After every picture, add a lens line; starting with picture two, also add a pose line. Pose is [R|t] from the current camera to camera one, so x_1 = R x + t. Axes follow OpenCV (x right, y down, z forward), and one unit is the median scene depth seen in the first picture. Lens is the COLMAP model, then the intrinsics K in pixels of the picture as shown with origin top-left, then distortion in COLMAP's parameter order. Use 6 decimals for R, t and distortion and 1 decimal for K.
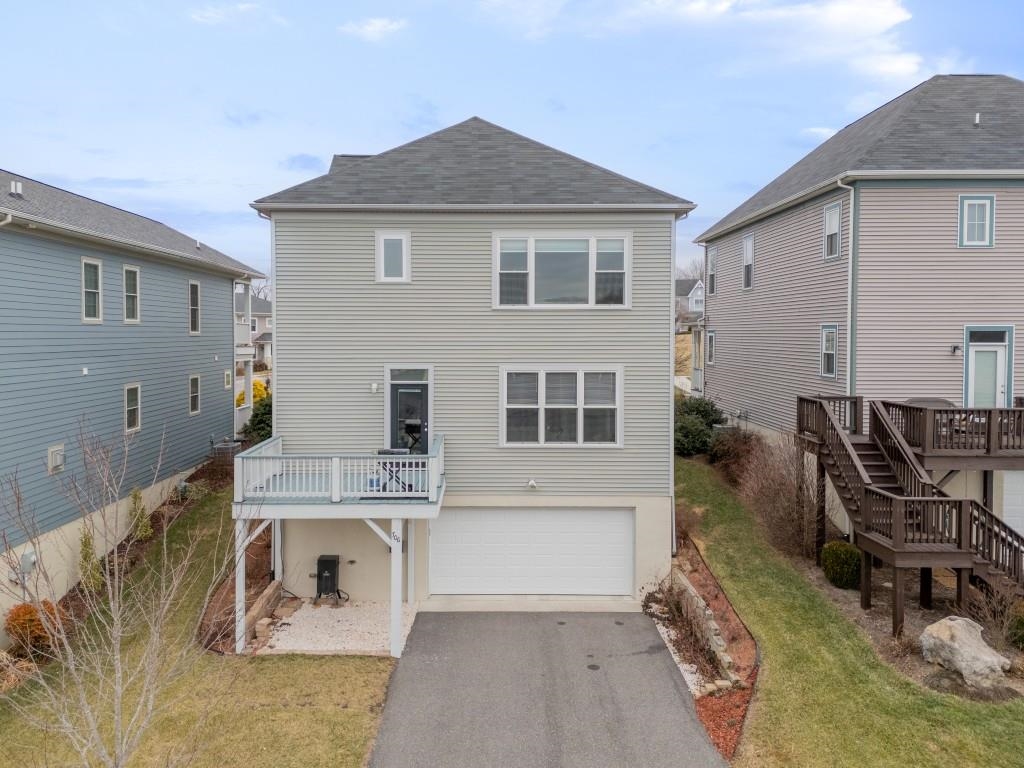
lens RADIAL K [[772.7, 0, 487.2], [0, 772.7, 349.5], [0, 0, 1]] dist [0.041518, -0.011008]
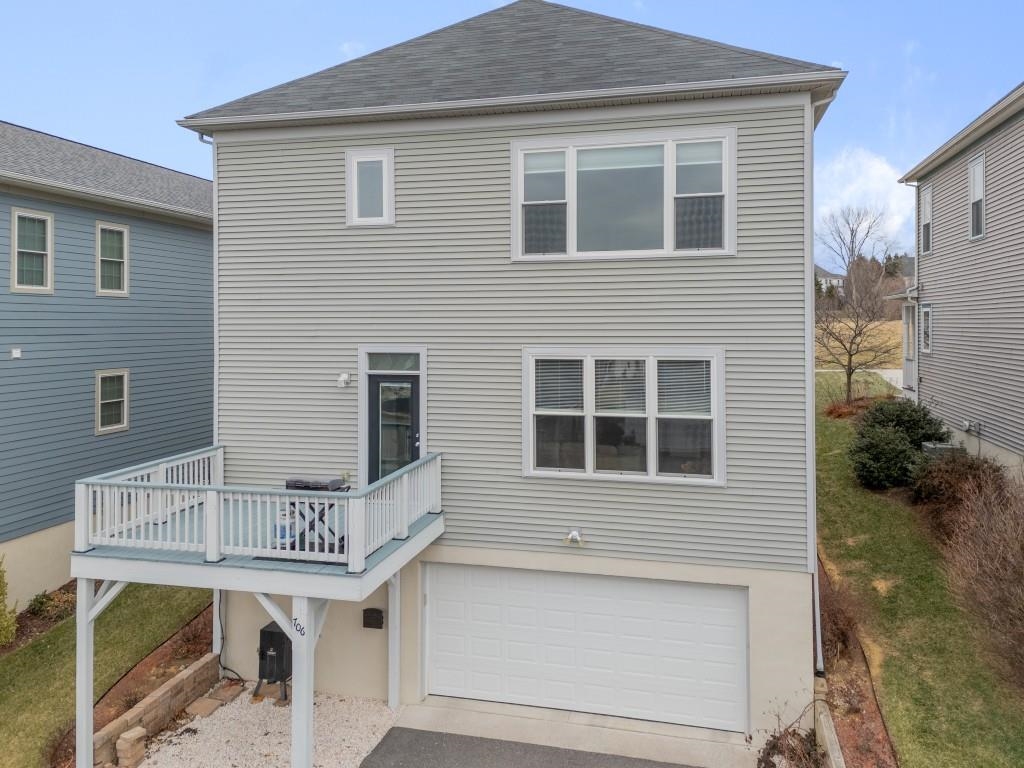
lens RADIAL K [[787.6, 0, 504.1], [0, 787.6, 314.2], [0, 0, 1]] dist [0.046465, -0.034625]
pose [[0.969176, -0.006580, -0.246281, 0.162622], [-0.001443, 0.999474, -0.032385, 0.013953], [0.246364, 0.031742, 0.968657, 0.357518]]
